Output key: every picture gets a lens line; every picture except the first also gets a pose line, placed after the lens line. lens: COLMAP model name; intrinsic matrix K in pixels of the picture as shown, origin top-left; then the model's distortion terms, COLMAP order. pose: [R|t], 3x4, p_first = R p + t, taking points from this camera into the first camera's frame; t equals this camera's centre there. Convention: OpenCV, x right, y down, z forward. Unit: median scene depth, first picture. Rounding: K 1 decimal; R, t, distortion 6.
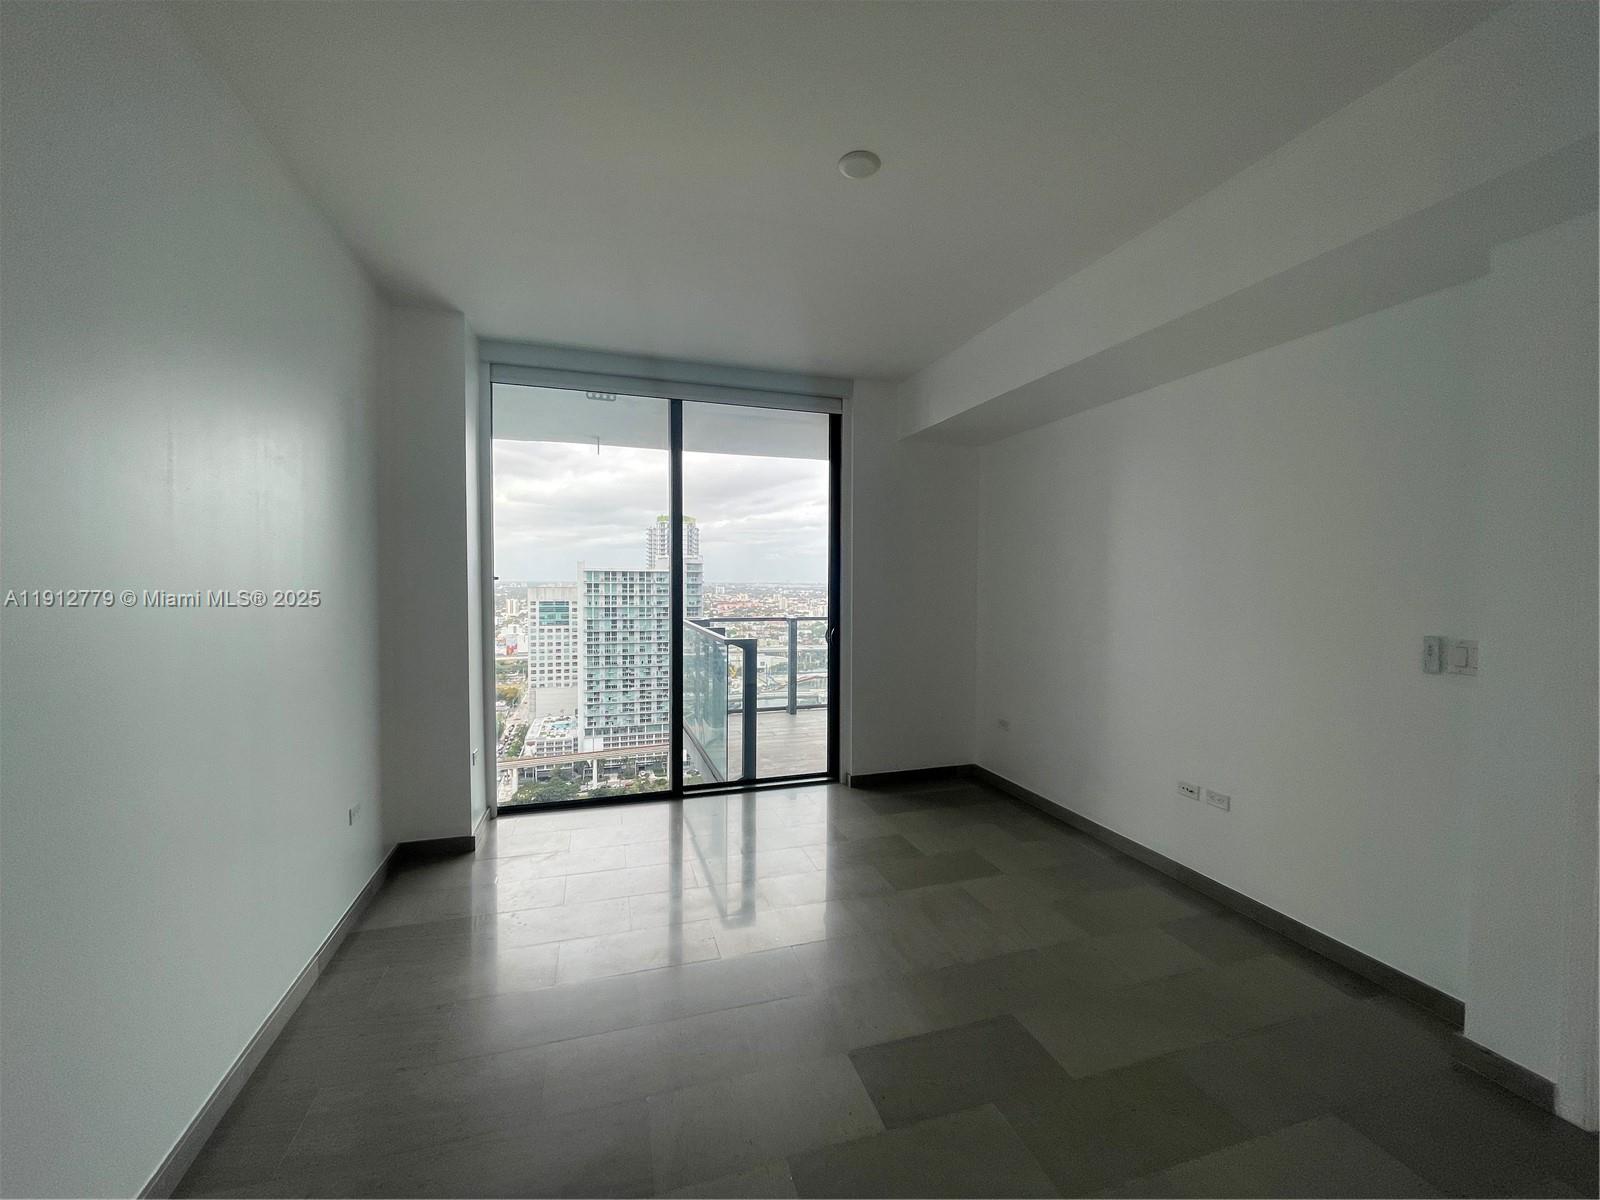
lens RADIAL K [[644.3, 0, 804.7], [0, 644.3, 599.9], [0, 0, 1]] dist [-0.000271, -0.000216]
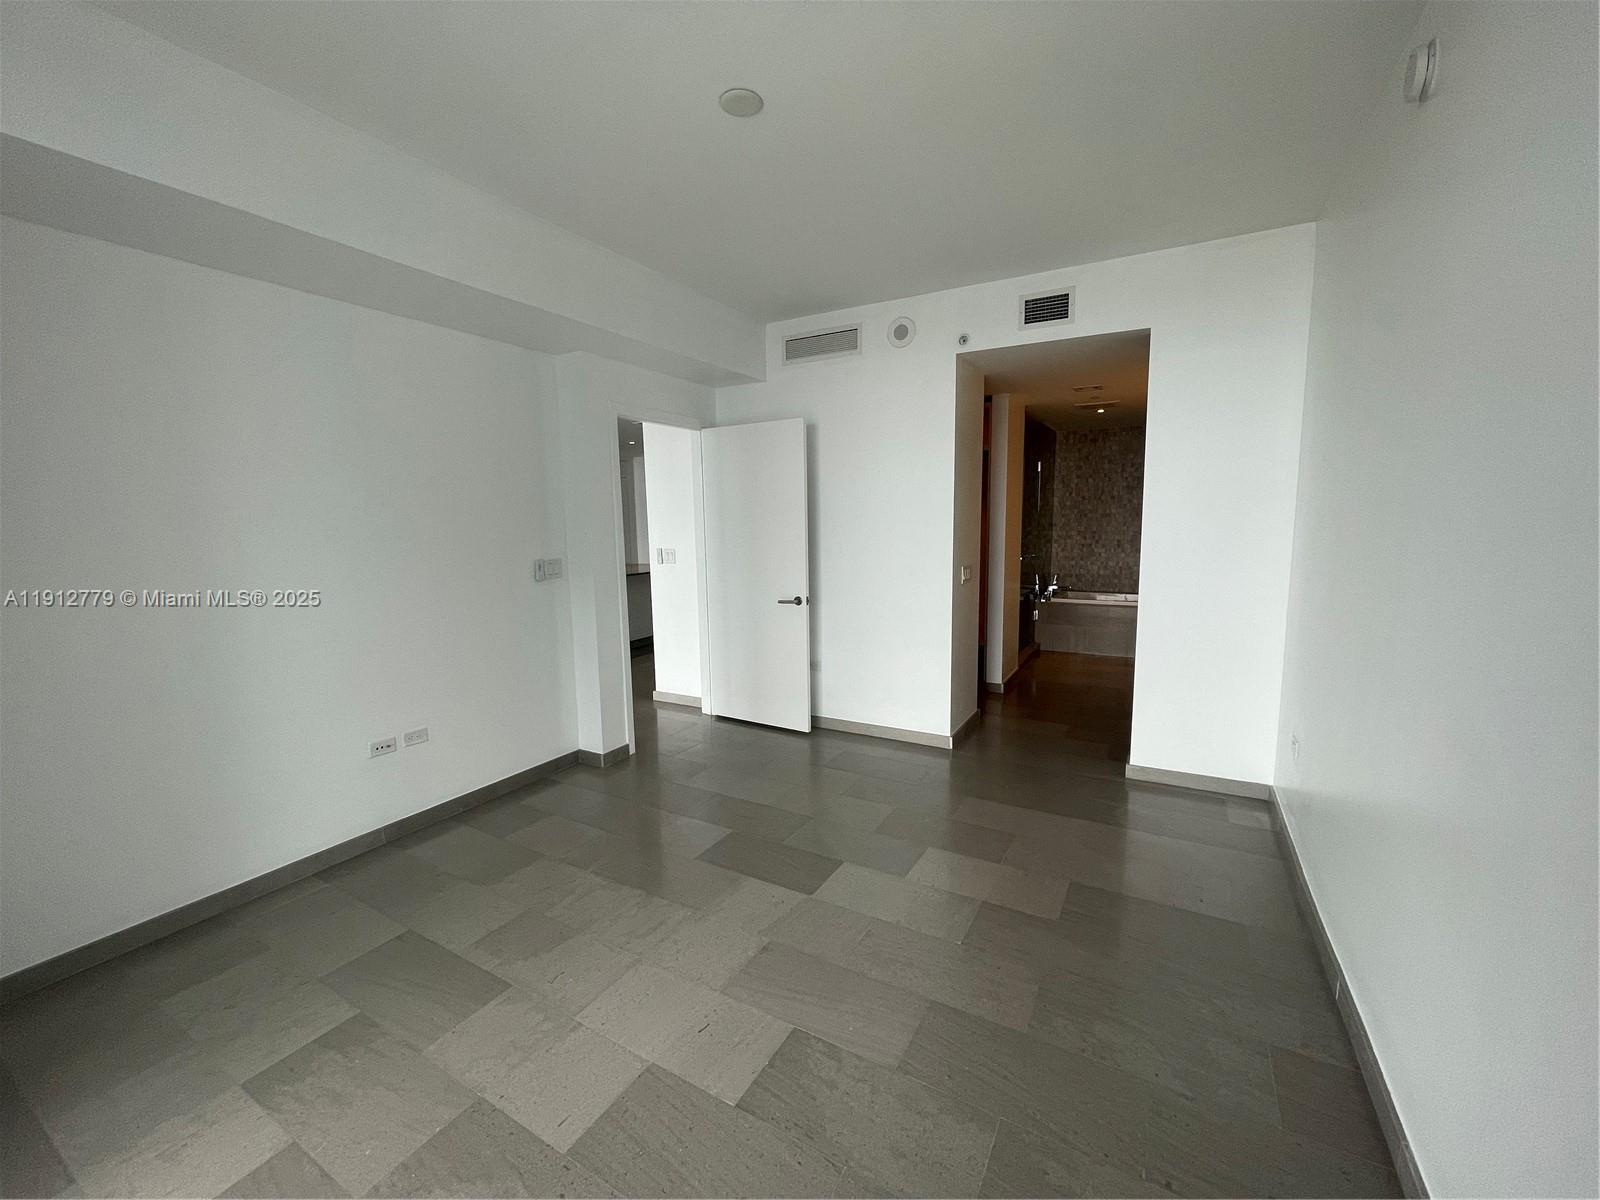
lens RADIAL K [[644.3, 0, 804.7], [0, 644.3, 599.9], [0, 0, 1]] dist [-0.000271, -0.000216]
pose [[-0.668135, -0.095396, 0.737899, -0.551042], [0.032101, 0.987127, 0.156683, -0.059293], [-0.743347, 0.128373, -0.656472, 1.193091]]
